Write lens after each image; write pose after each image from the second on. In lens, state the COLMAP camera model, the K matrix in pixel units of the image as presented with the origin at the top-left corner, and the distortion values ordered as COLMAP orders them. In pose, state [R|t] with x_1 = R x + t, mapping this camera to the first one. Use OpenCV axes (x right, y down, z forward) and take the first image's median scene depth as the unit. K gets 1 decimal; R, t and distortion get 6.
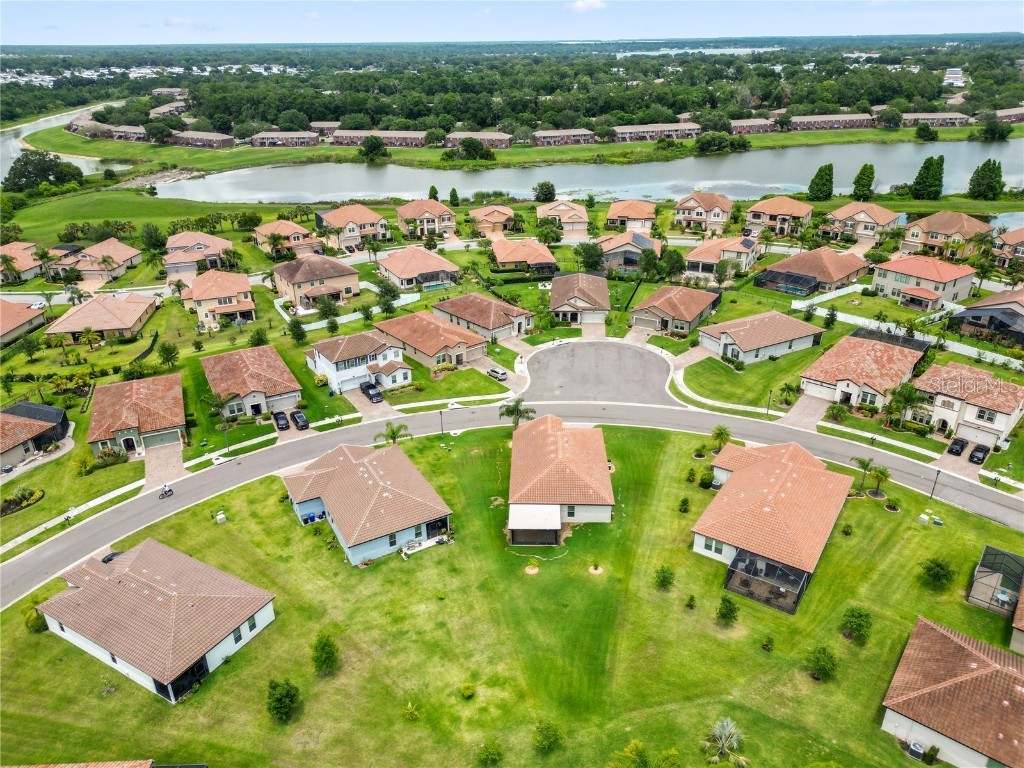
lens RADIAL K [[718.7, 0, 511.2], [0, 718.7, 383.4], [0, 0, 1]] dist [0.055502, -0.053387]
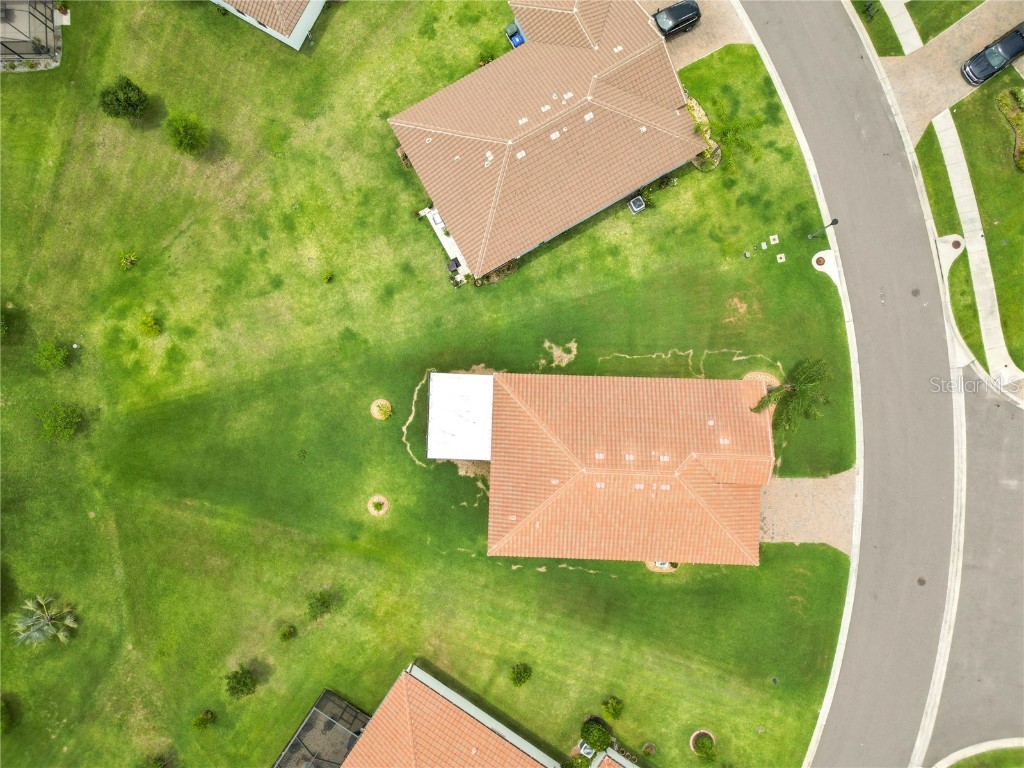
lens RADIAL K [[718.7, 0, 509.8], [0, 718.7, 378.8], [0, 0, 1]] dist [0.055502, -0.053387]
pose [[0.001385, 0.999983, -0.005584, 0.005276], [-0.417624, 0.005652, 0.908602, -0.466241], [0.908619, 0.001073, 0.417625, 0.990119]]
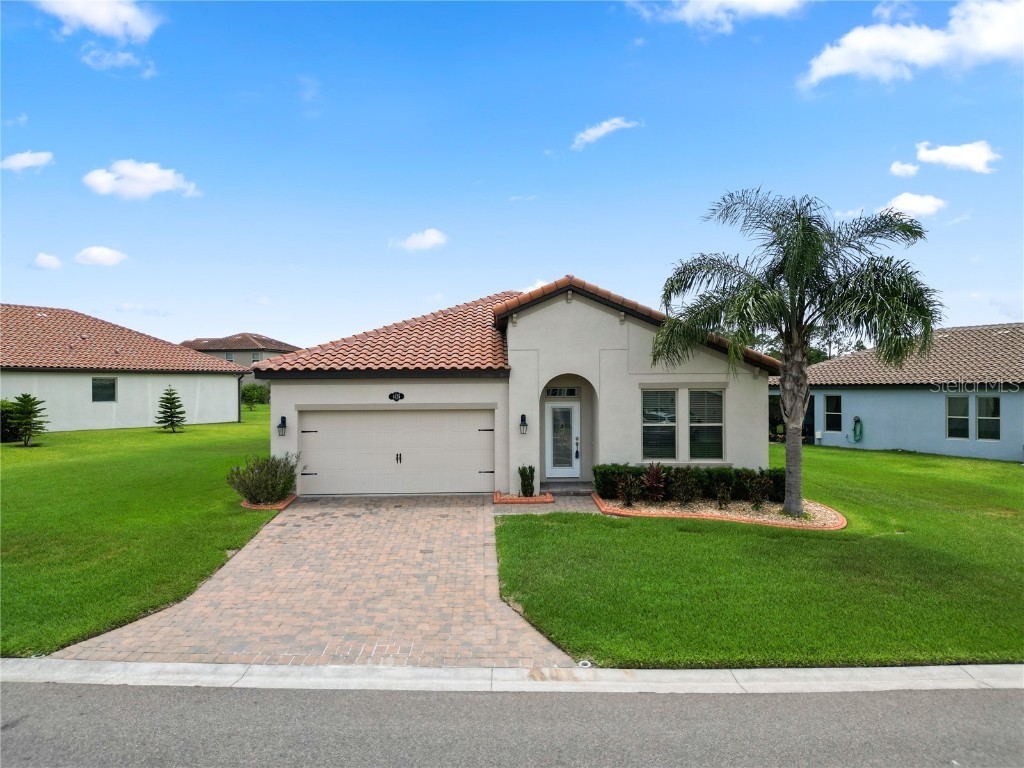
lens RADIAL K [[718.7, 0, 514.3], [0, 718.7, 381.5], [0, 0, 1]] dist [0.055502, -0.053387]
pose [[-0.997661, 0.011520, -0.067382, 0.117123], [-0.018065, 0.906227, 0.422405, -0.006631], [0.065929, 0.422634, -0.903899, 1.759532]]
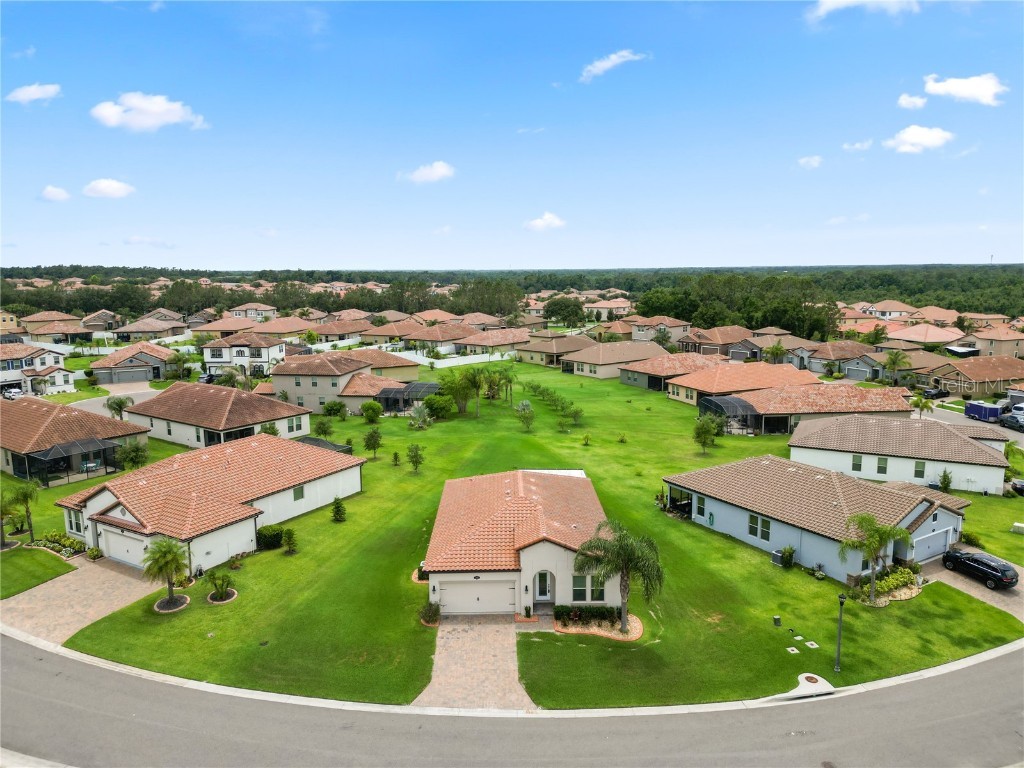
lens RADIAL K [[718.7, 0, 511.8], [0, 718.7, 386.1], [0, 0, 1]] dist [0.055502, -0.053387]
pose [[-0.998688, 0.024476, -0.044984, 0.135635], [-0.005669, 0.820159, 0.572108, -0.416109], [0.050898, 0.571613, -0.818944, 1.970240]]
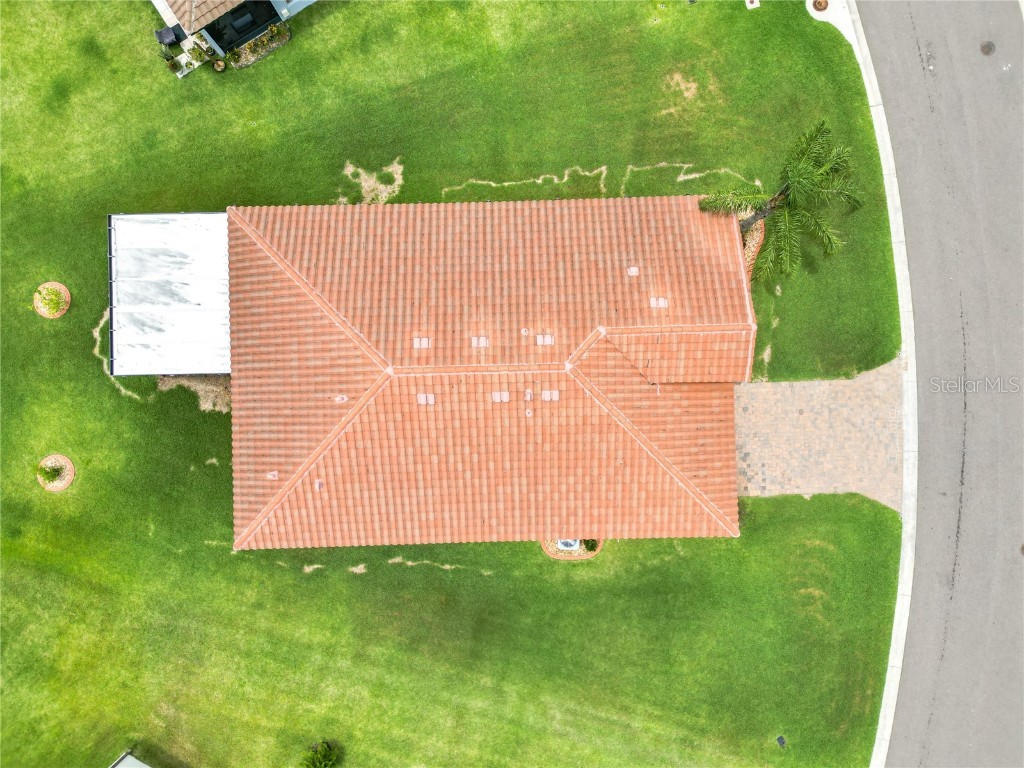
lens RADIAL K [[718.7, 0, 516.0], [0, 718.7, 381.5], [0, 0, 1]] dist [0.055502, -0.053387]
pose [[0.057754, 0.998309, -0.006599, 0.102124], [-0.425363, 0.030587, 0.904506, -0.211183], [0.903178, -0.049432, 0.426410, 1.252465]]
